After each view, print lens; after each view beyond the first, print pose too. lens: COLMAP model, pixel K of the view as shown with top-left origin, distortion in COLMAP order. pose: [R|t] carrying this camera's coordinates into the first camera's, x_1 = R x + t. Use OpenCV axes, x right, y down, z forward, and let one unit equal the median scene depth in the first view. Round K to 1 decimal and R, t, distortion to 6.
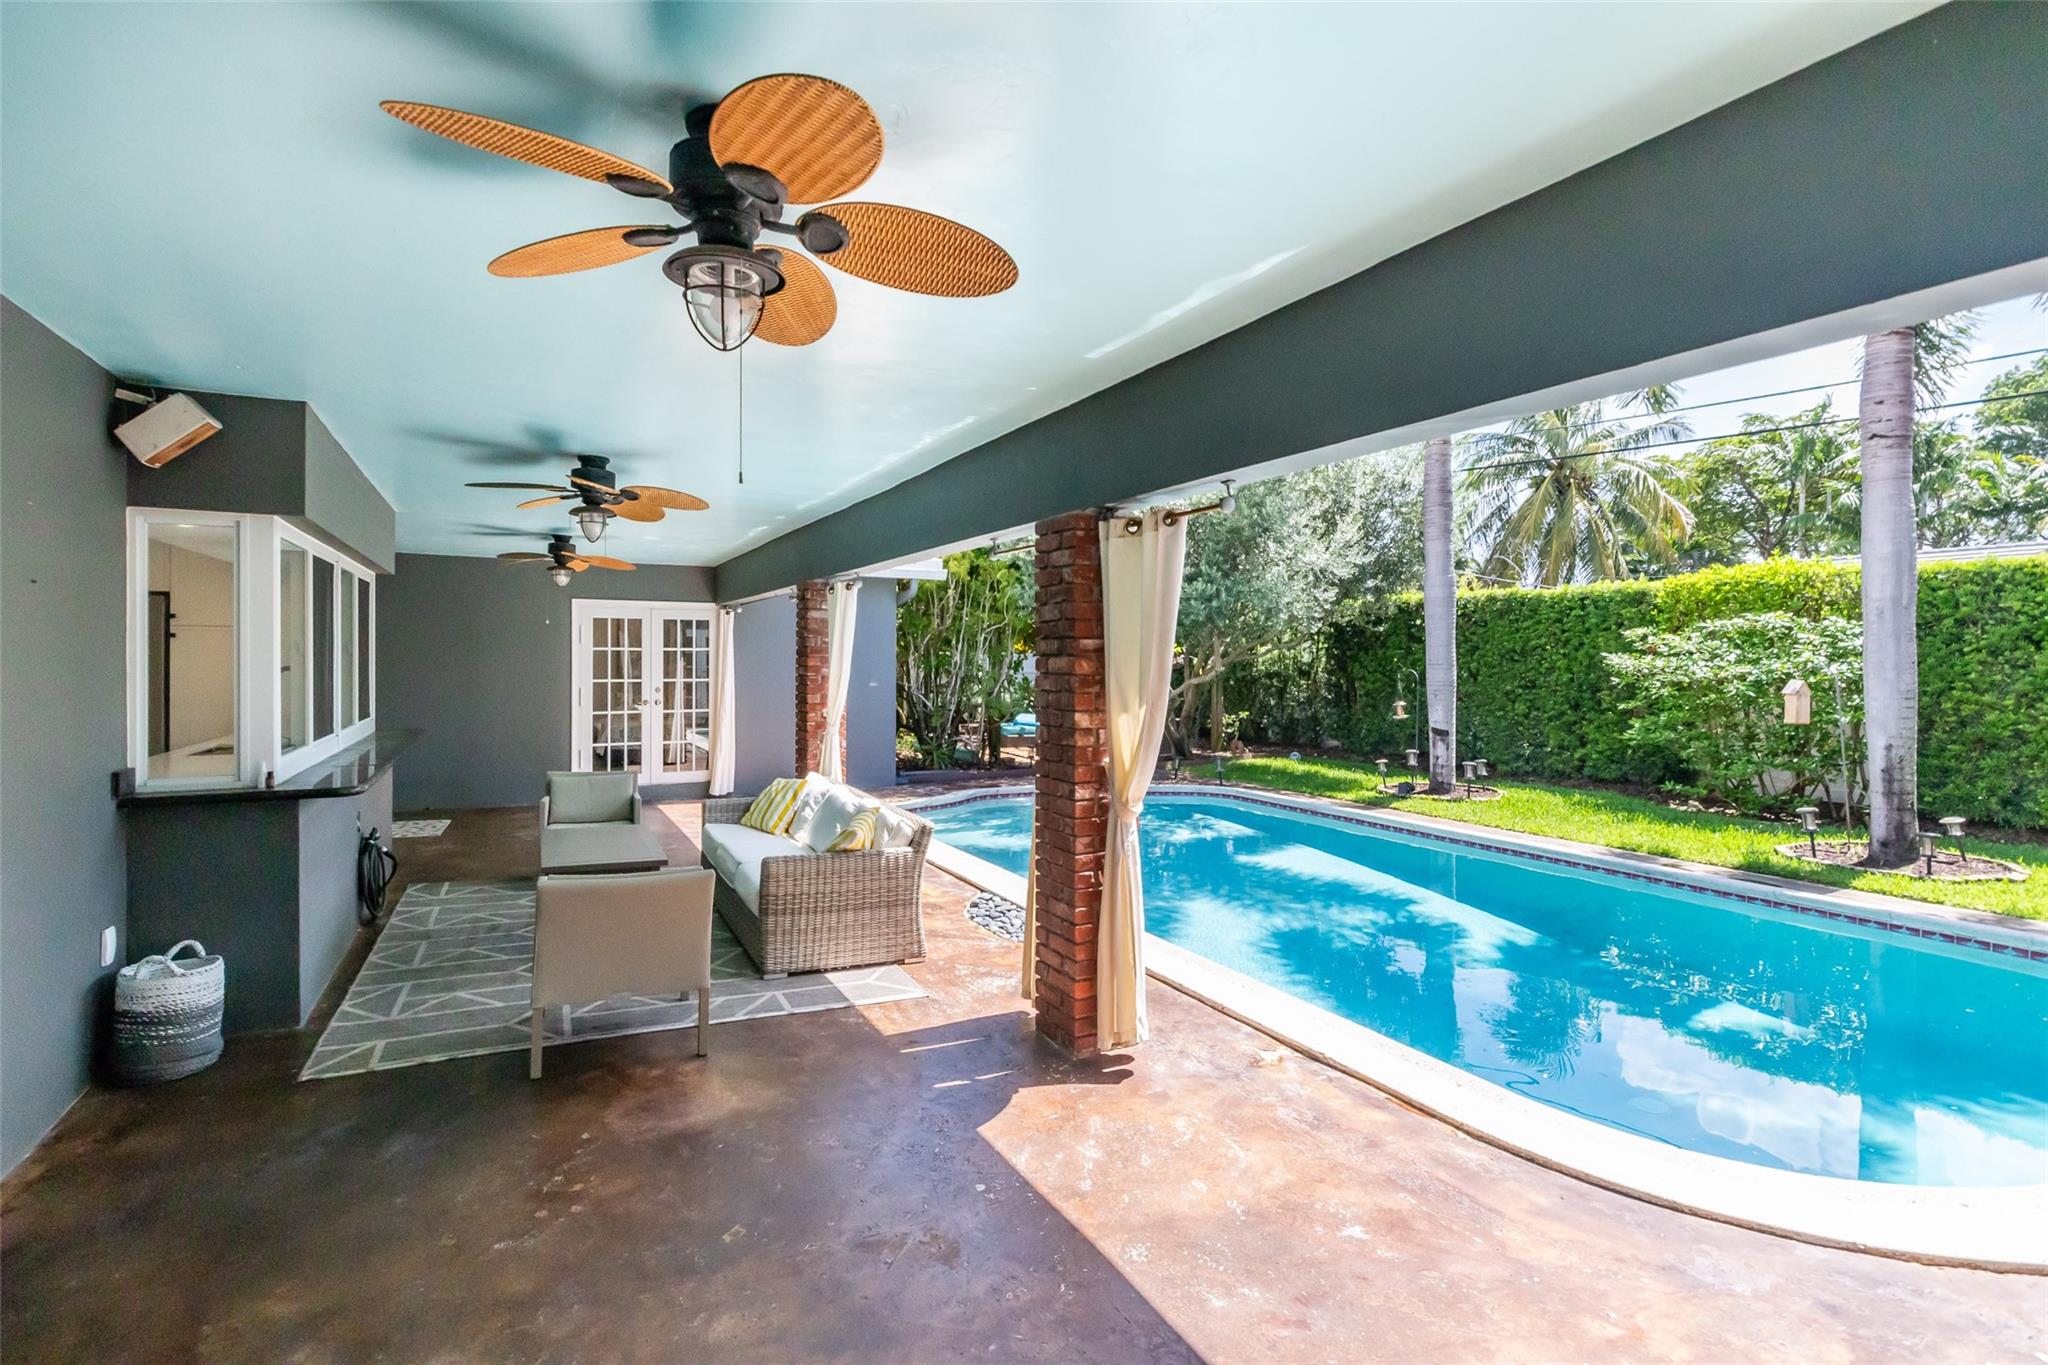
lens RADIAL K [[955.4, 0, 1014.4], [0, 955.4, 667.7], [0, 0, 1]] dist [-0.005744, -0.000013]
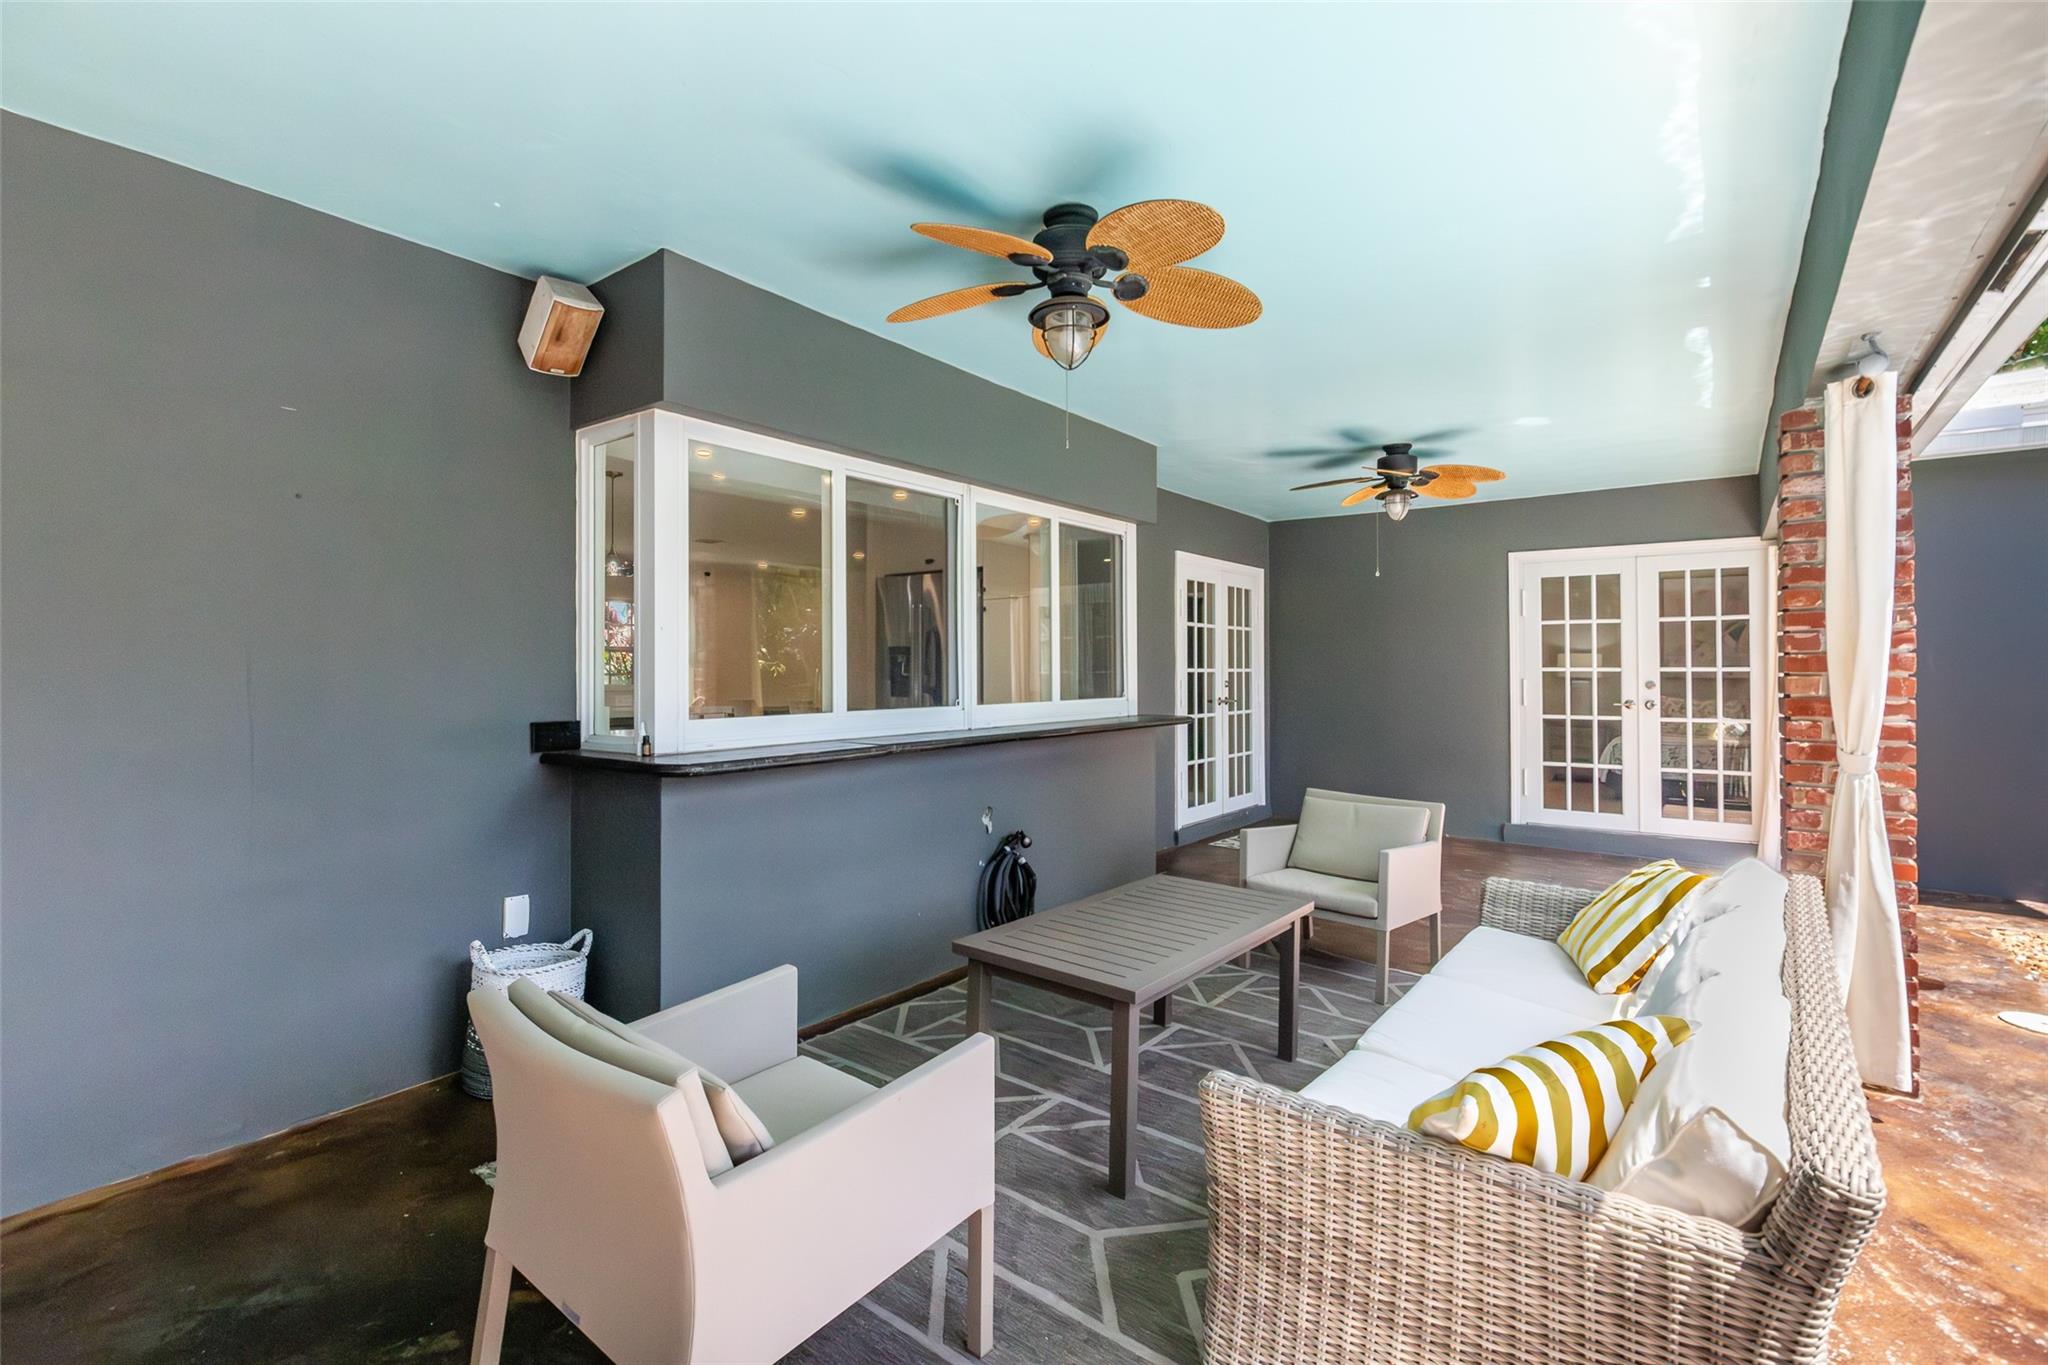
lens RADIAL K [[935.7, 0, 1022.0], [0, 935.7, 661.3], [0, 0, 1]] dist [-0.000253, -0.000198]
pose [[0.409618, -0.019017, -0.912059, 0.018485], [-0.006361, 0.999699, -0.023702, 0.025624], [0.912235, 0.015511, 0.409374, 0.386225]]
